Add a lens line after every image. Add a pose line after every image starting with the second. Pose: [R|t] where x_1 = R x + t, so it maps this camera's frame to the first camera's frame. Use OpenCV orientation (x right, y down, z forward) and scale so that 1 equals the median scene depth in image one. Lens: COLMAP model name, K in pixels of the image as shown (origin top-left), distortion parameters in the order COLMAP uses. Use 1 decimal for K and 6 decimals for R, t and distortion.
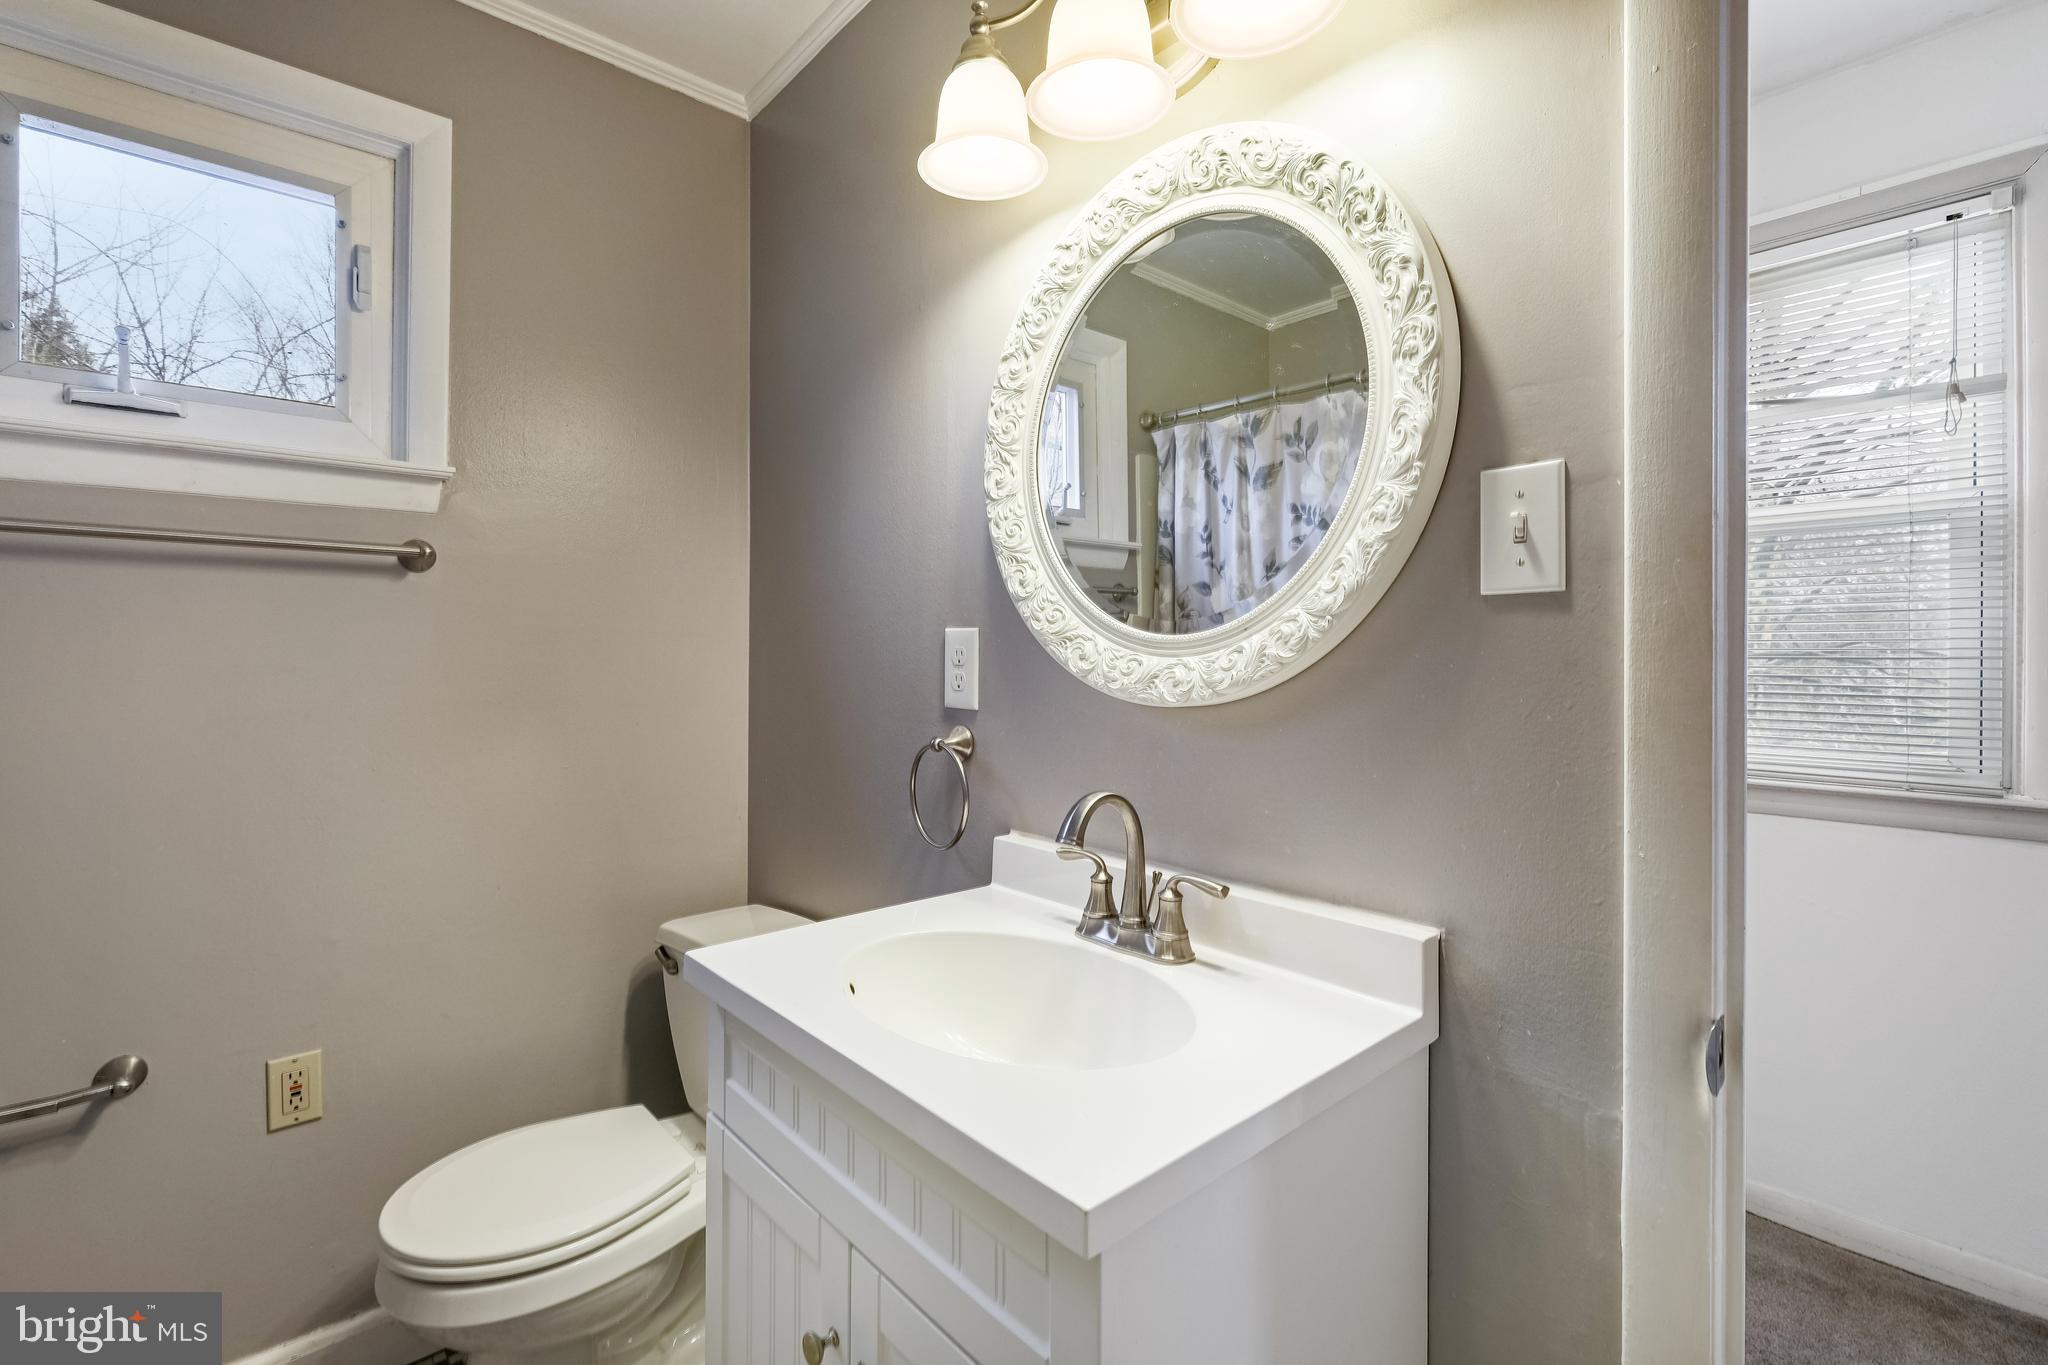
lens RADIAL K [[910.6, 0, 1028.9], [0, 910.6, 658.9], [0, 0, 1]] dist [-0.003830, 0.000039]
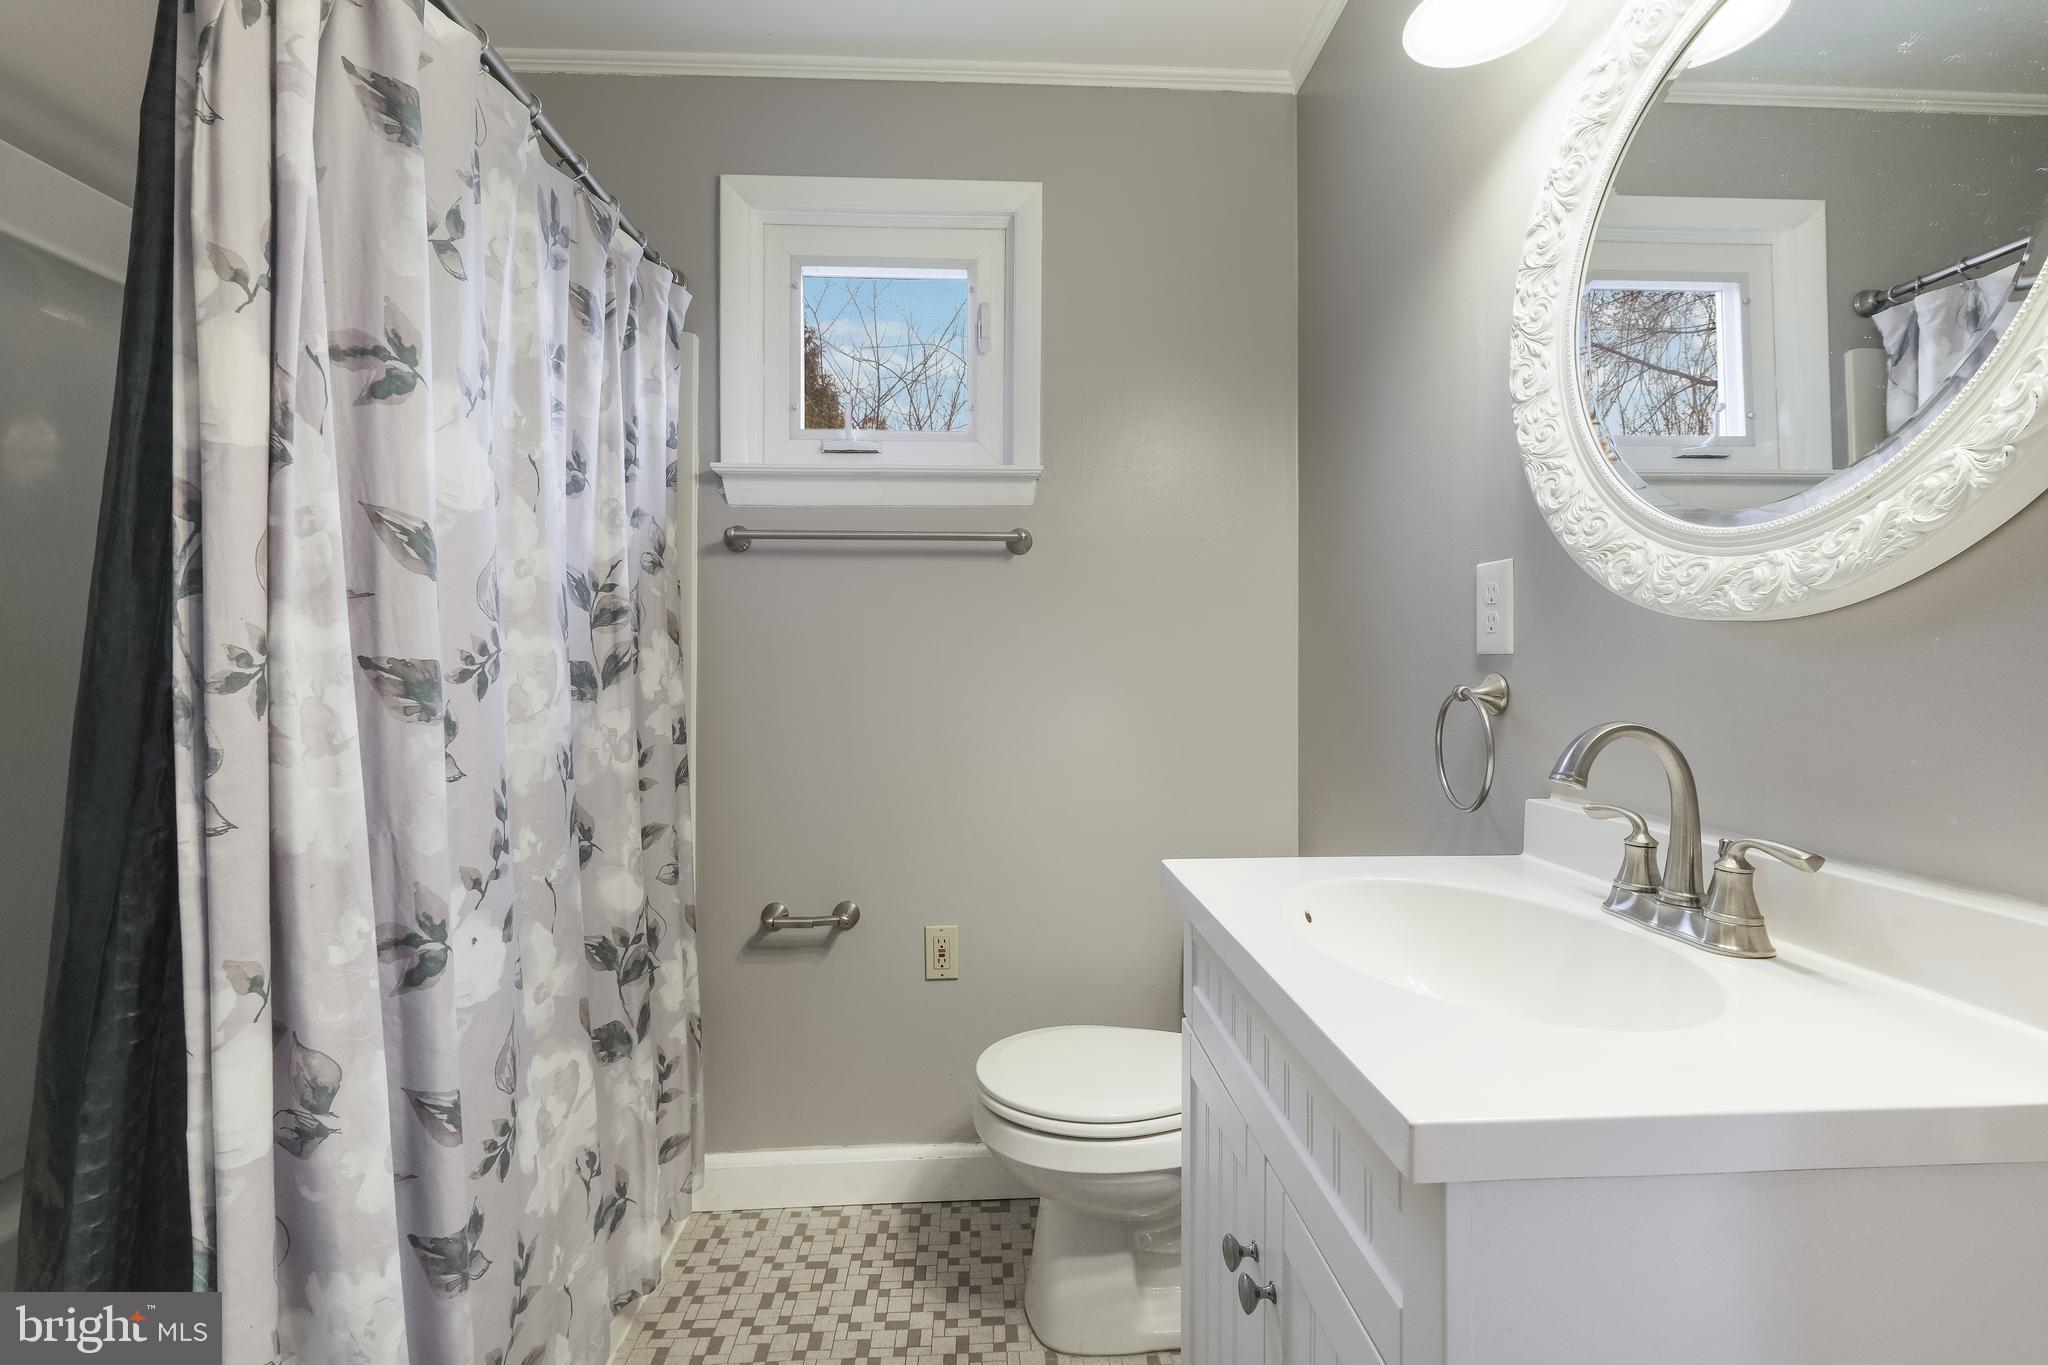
lens RADIAL K [[910.6, 0, 1028.9], [0, 910.6, 658.9], [0, 0, 1]] dist [-0.003830, 0.000039]
pose [[0.783362, -0.009101, -0.621499, 0.131730], [0.000928, 0.999909, -0.013473, 0.079499], [0.621565, 0.009977, 0.783299, 0.049587]]
